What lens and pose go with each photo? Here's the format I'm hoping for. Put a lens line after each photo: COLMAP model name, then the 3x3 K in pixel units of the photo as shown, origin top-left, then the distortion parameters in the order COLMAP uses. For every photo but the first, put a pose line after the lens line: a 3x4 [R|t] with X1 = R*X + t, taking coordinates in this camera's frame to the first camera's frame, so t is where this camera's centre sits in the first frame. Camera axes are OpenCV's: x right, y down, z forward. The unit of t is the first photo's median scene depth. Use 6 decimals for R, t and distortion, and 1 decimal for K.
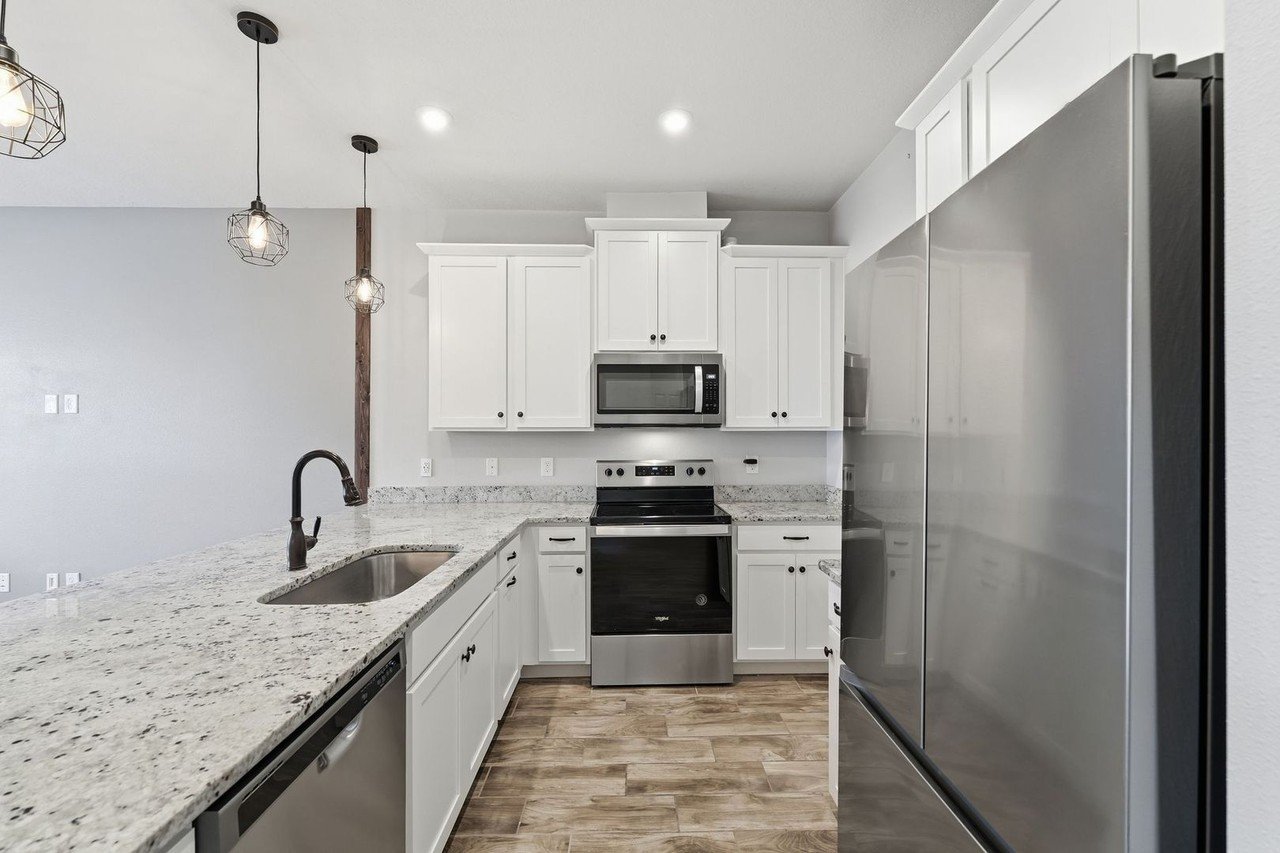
lens RADIAL K [[520.8, 0, 636.2], [0, 520.8, 431.8], [0, 0, 1]] dist [-0.000202, 0.000653]
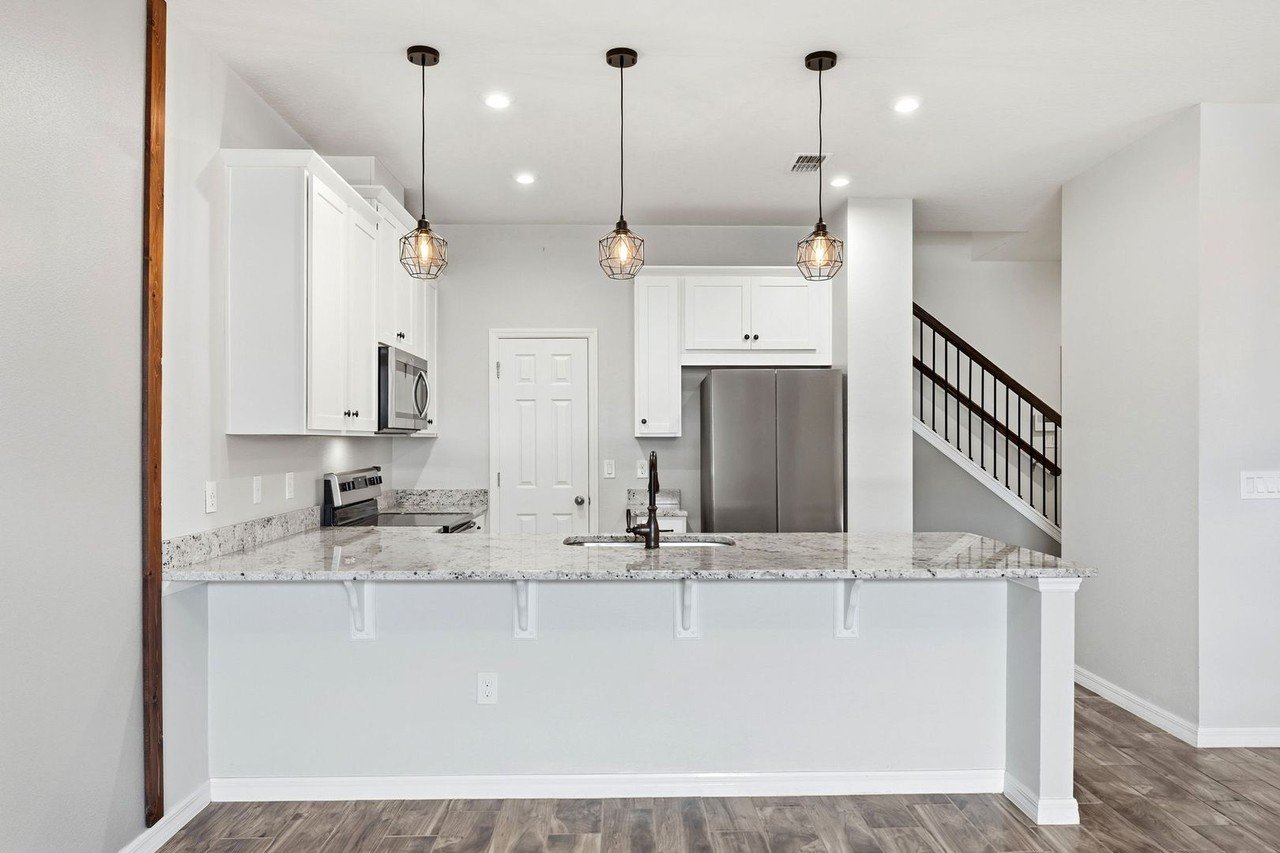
lens RADIAL K [[861.7, 0, 645.6], [0, 861.7, 444.6], [0, 0, 1]] dist [0.007421, -0.001815]
pose [[-0.010162, -0.004225, 0.999939, -1.645210], [0.000926, 0.999991, 0.004235, 0.008477], [-0.999948, 0.000969, -0.010158, 0.636392]]
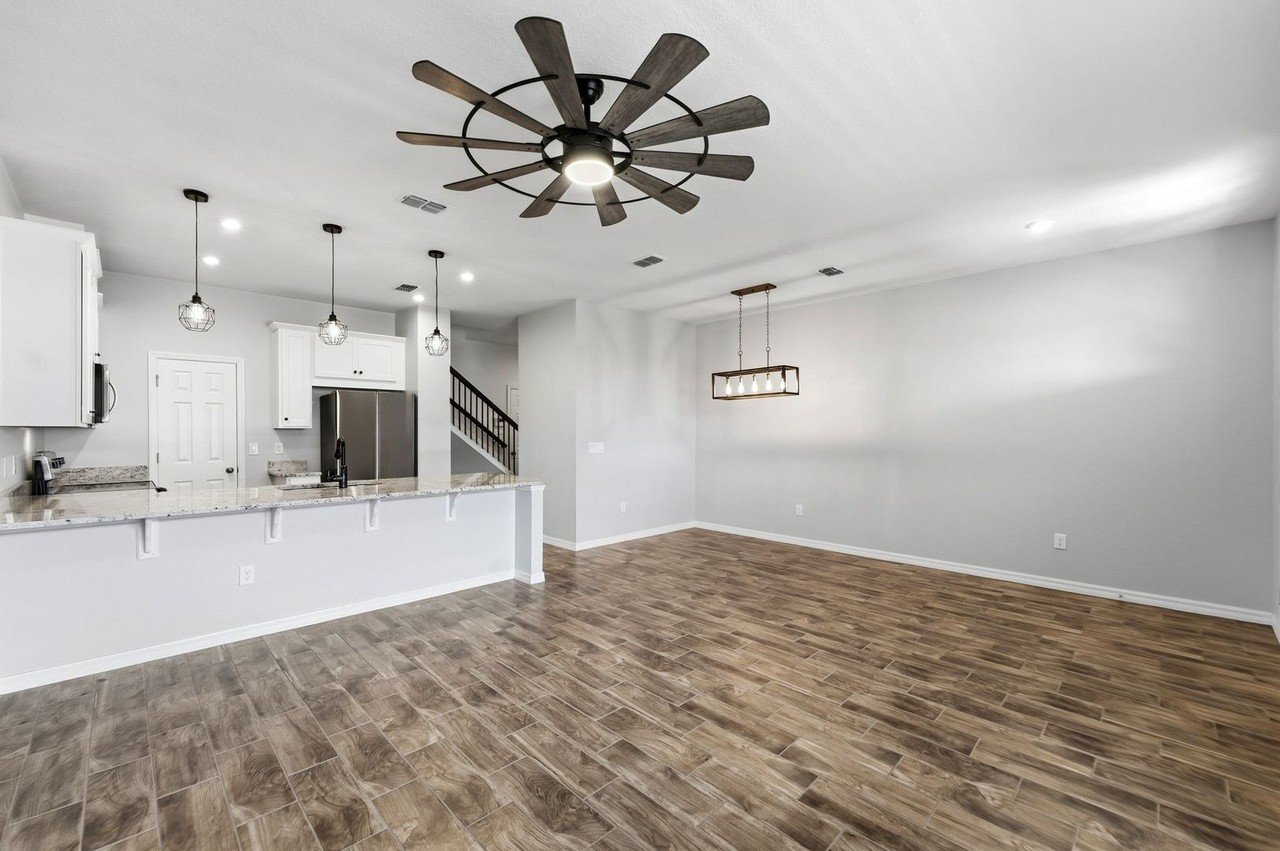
lens RADIAL K [[520.8, 0, 631.0], [0, 520.8, 431.5], [0, 0, 1]] dist [-0.000202, 0.000653]
pose [[-0.682702, -0.001353, 0.730695, -1.967212], [0.000325, 0.999998, 0.002156, 0.007251], [-0.730697, 0.001709, -0.682700, 1.009565]]
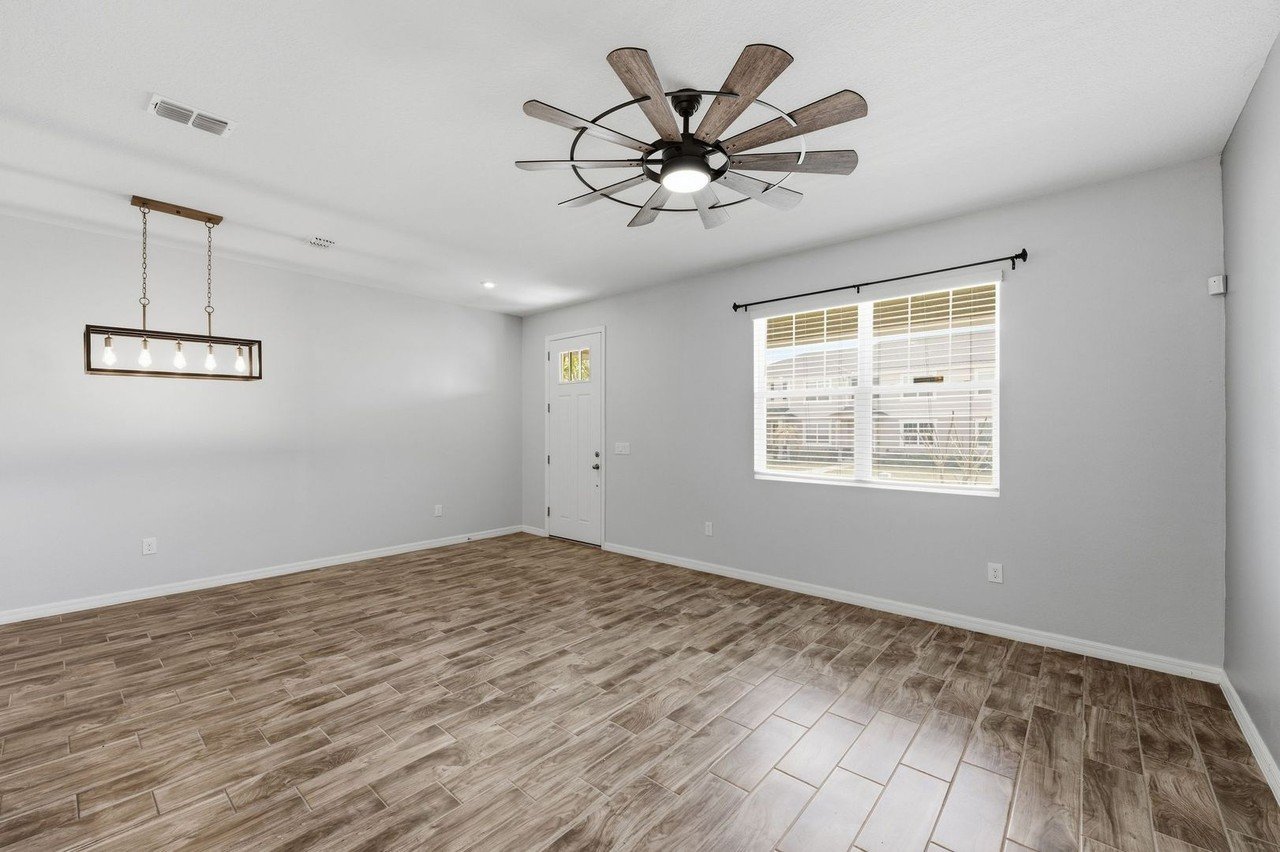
lens RADIAL K [[520.8, 0, 637.9], [0, 520.8, 424.1], [0, 0, 1]] dist [-0.000202, 0.000653]
pose [[-0.674040, -0.007767, -0.738654, -0.703448], [-0.001059, 0.999954, -0.009549, 0.009680], [0.738695, -0.005654, -0.674017, 1.017181]]
